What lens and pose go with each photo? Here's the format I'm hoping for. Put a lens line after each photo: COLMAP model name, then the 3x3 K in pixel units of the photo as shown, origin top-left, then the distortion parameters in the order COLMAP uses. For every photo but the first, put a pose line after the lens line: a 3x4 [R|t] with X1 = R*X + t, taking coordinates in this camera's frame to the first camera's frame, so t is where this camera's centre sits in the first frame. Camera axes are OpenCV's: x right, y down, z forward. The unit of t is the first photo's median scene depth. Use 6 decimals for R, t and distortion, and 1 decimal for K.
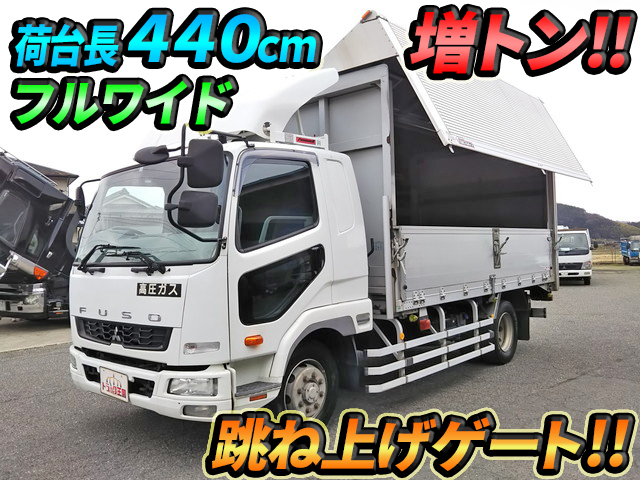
lens RADIAL K [[547.4, 0, 320.0], [0, 547.4, 240.0], [0, 0, 1]] dist [0.009775, 0.000393]
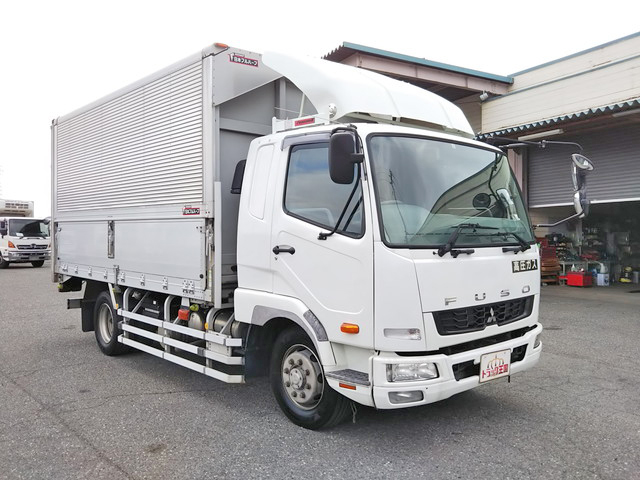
lens RADIAL K [[547.4, 0, 320.0], [0, 547.4, 240.0], [0, 0, 1]] dist [0.009775, 0.000393]
pose [[0.122698, 0.008503, 0.992408, -1.423484], [-0.016470, 0.999843, -0.006530, 0.047972], [-0.992307, -0.015544, 0.122819, 1.213888]]
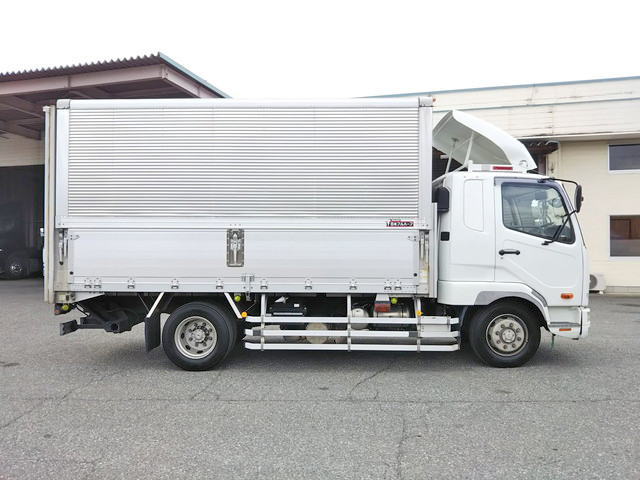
lens RADIAL K [[547.4, 0, 320.0], [0, 547.4, 240.0], [0, 0, 1]] dist [0.009775, 0.000393]
pose [[-0.633107, 0.017214, 0.773872, -1.233696], [0.003345, 0.999804, -0.019502, 0.057575], [-0.774057, -0.009759, -0.633041, 3.413326]]
